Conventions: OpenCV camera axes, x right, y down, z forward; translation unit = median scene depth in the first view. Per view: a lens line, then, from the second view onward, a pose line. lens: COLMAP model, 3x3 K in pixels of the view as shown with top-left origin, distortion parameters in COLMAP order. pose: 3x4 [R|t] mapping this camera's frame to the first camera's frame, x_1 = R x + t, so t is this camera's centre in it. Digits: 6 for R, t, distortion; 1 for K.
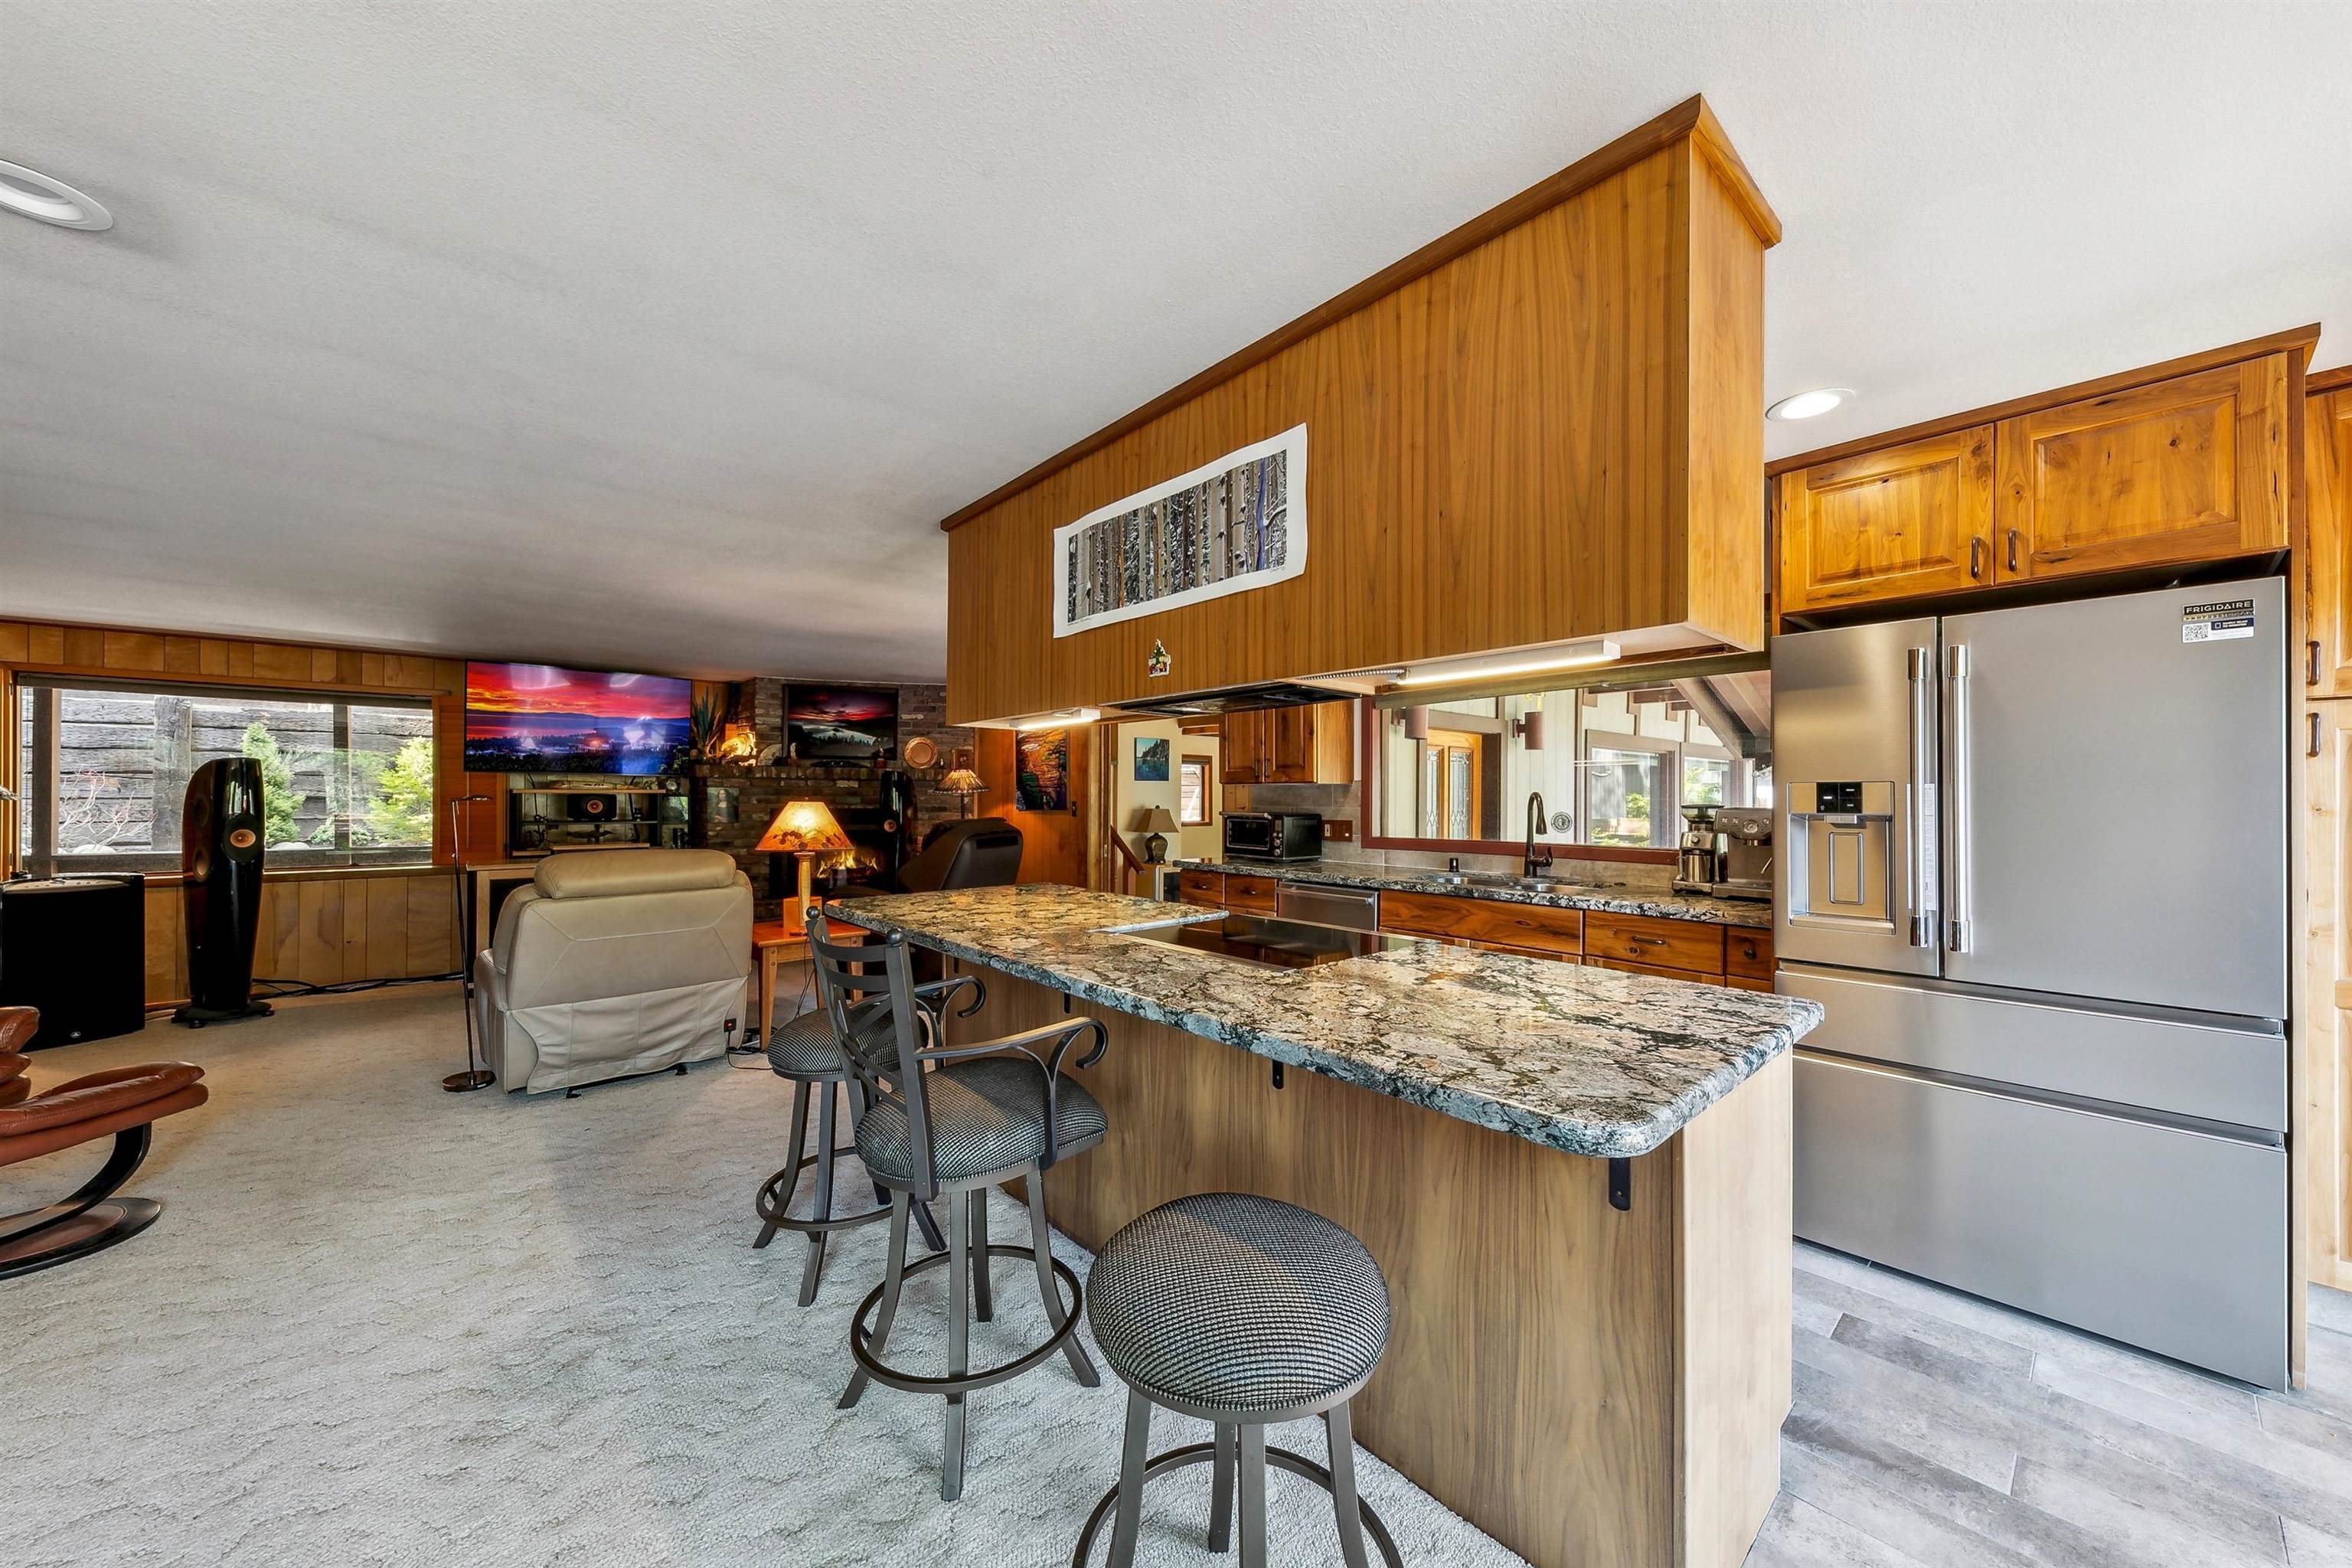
lens RADIAL K [[842.8, 0, 1179.6], [0, 842.8, 793.0], [0, 0, 1]] dist [0.007520, -0.000124]
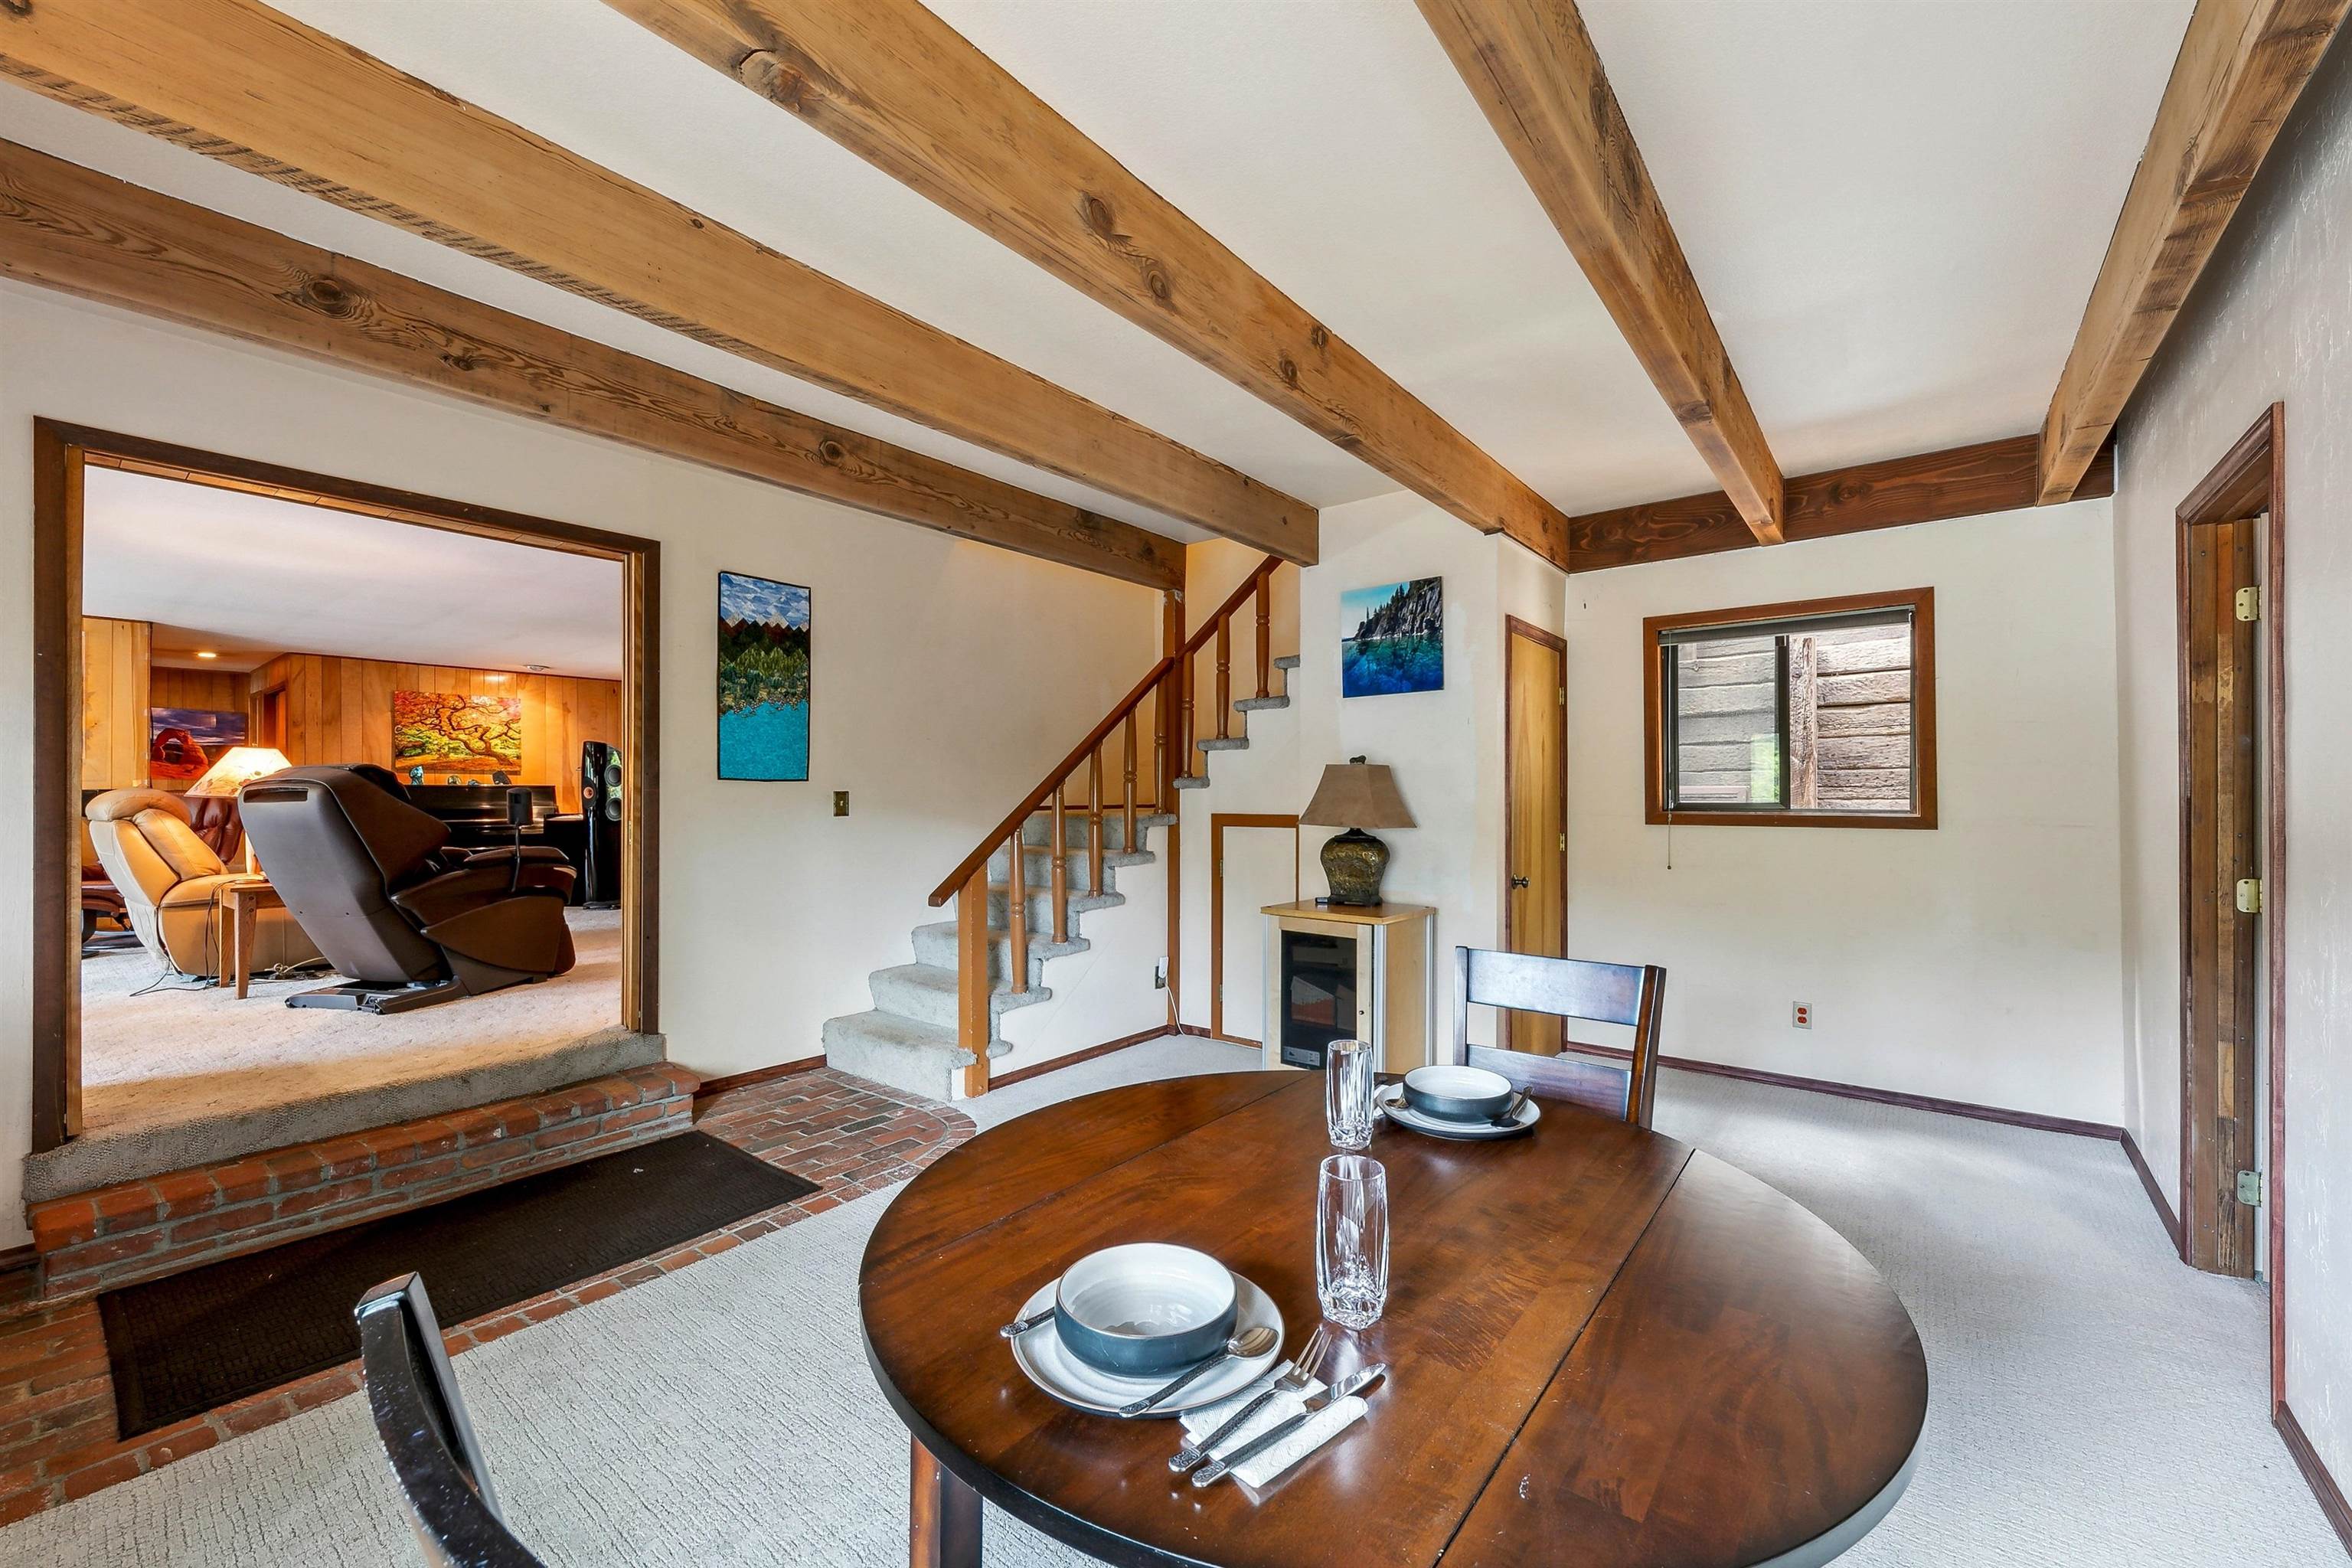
lens RADIAL K [[926.3, 0, 1238.8], [0, 926.3, 805.5], [0, 0, 1]] dist [-0.004050, -0.000594]
pose [[0.219477, 0.003816, -0.975610, 0.494067], [0.007099, 0.999960, 0.005508, 0.045628], [0.975592, -0.008135, 0.219441, 1.131704]]
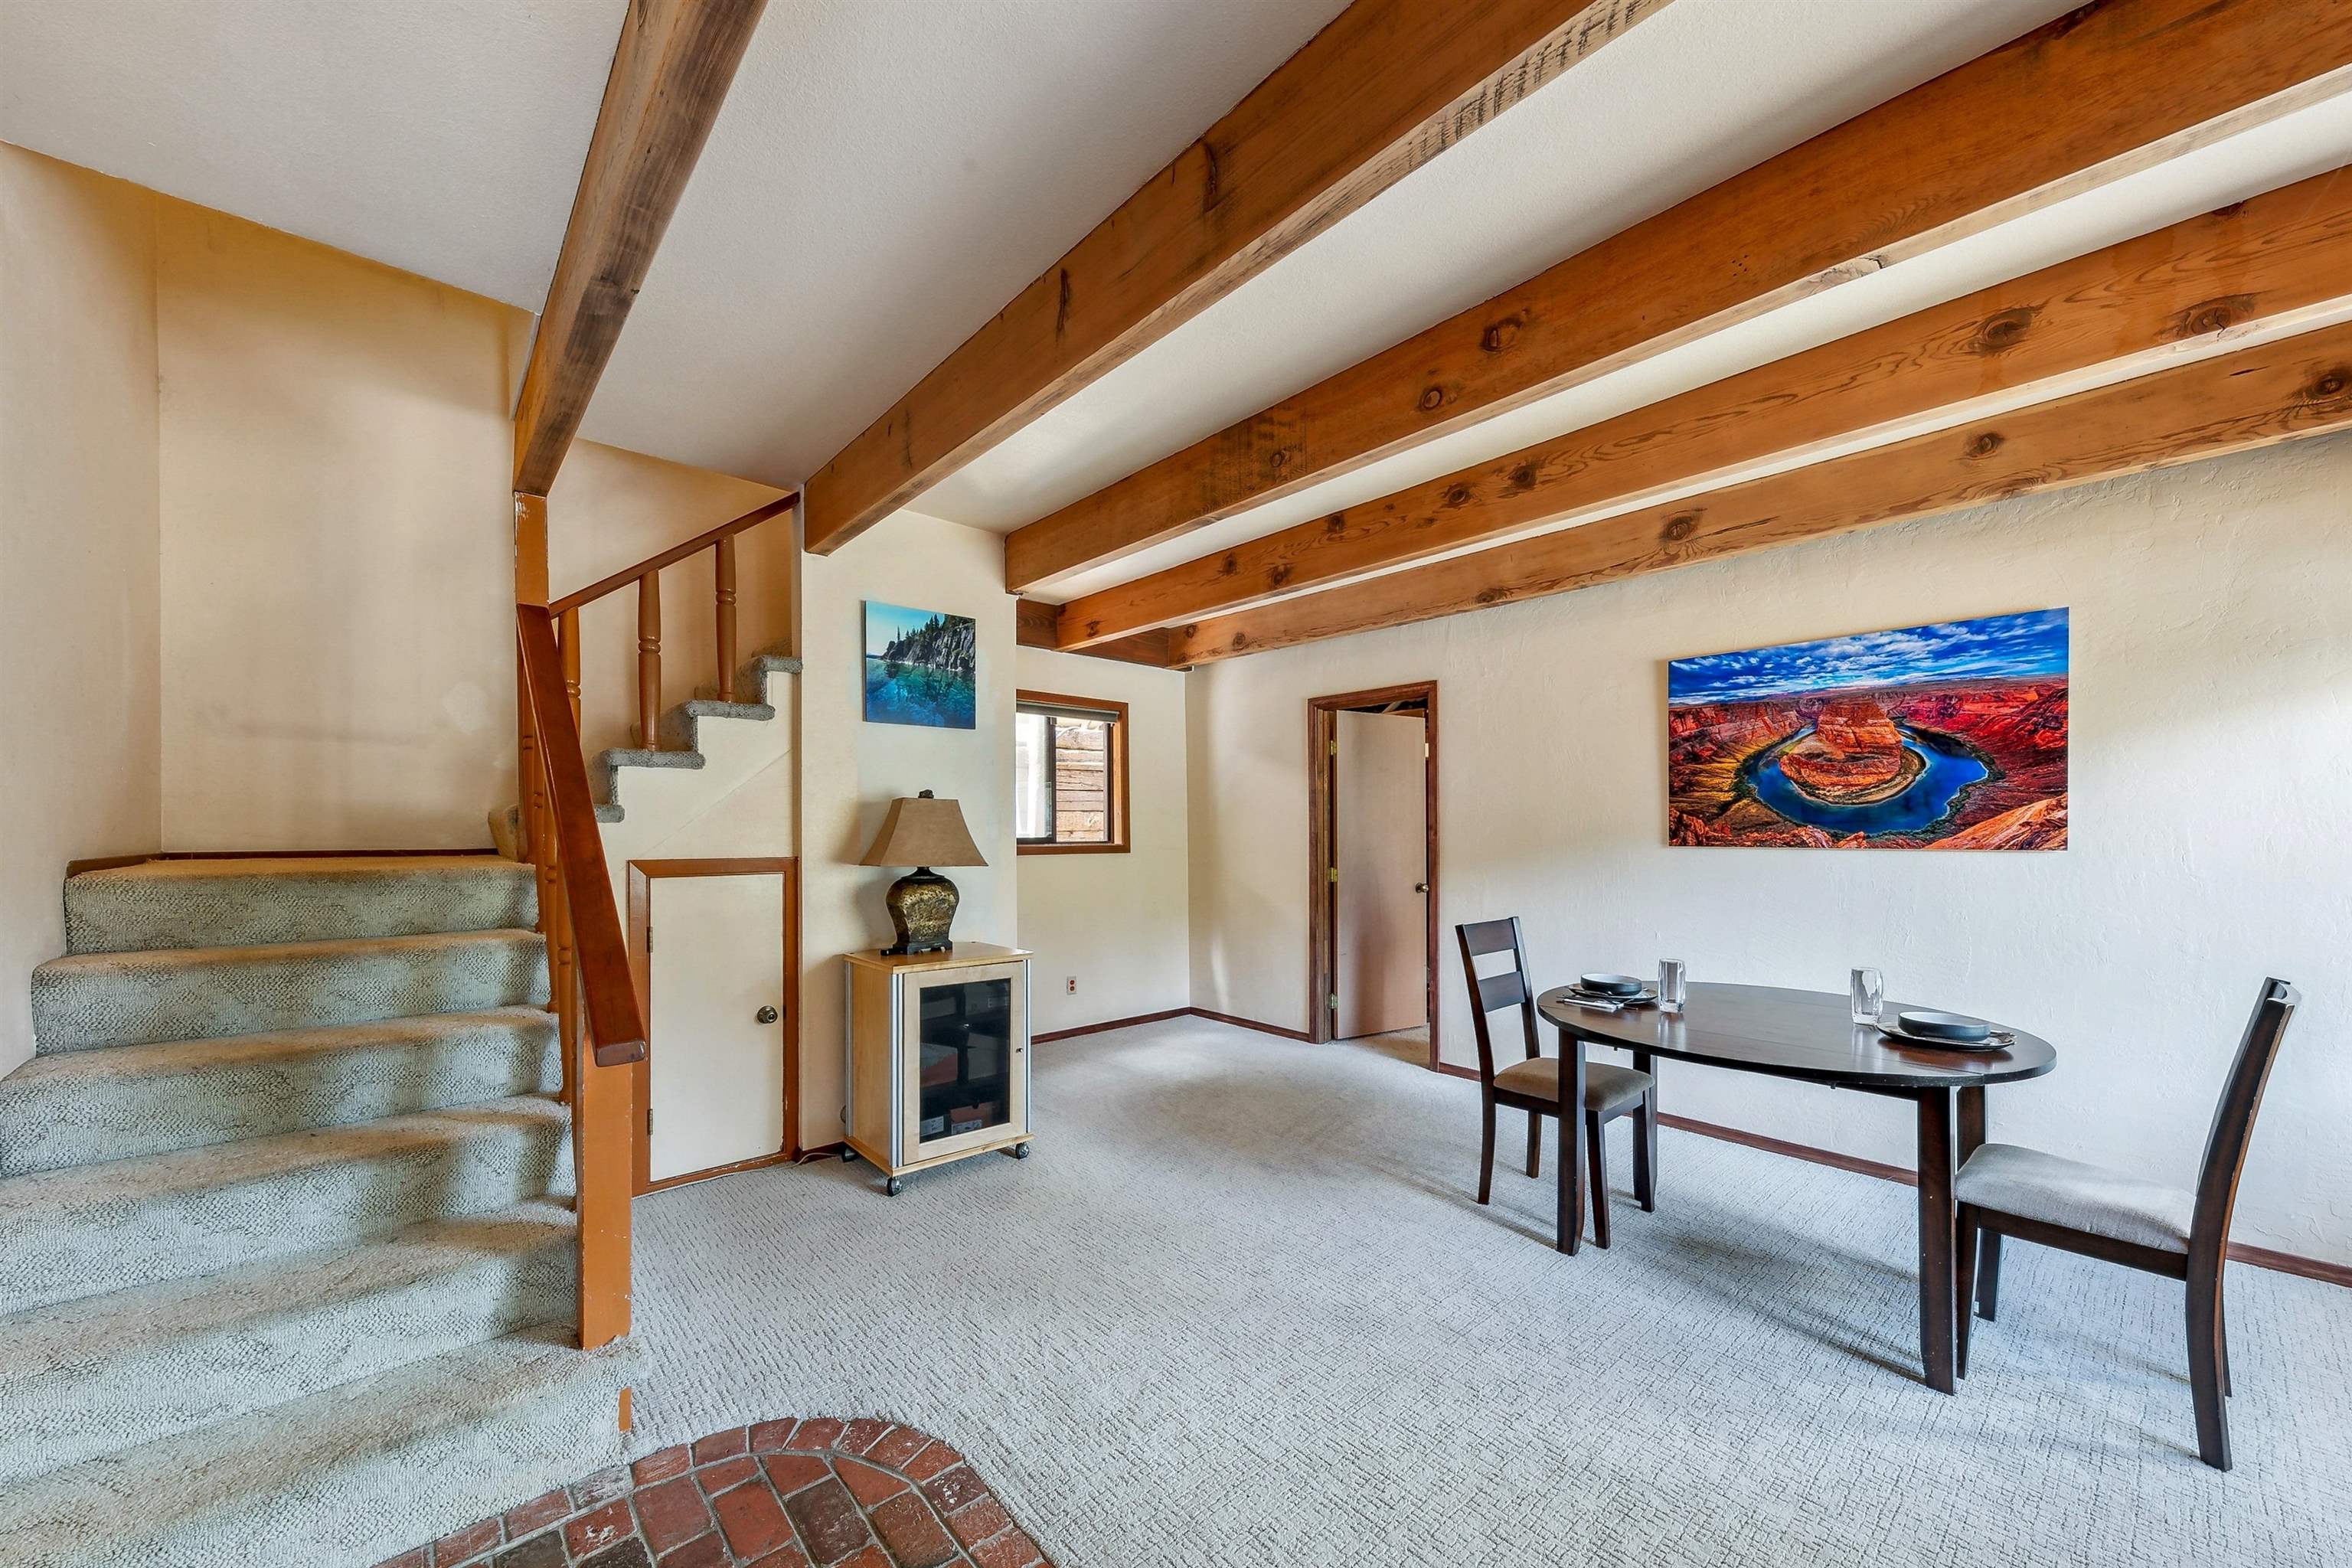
lens RADIAL K [[842.8, 0, 1177.4], [0, 842.8, 835.9], [0, 0, 1]] dist [0.007520, -0.000124]
pose [[0.999950, -0.009985, 0.000625, 0.105221], [0.009977, 0.999880, 0.011824, 0.041299], [-0.000743, -0.011817, 0.999930, 0.852270]]
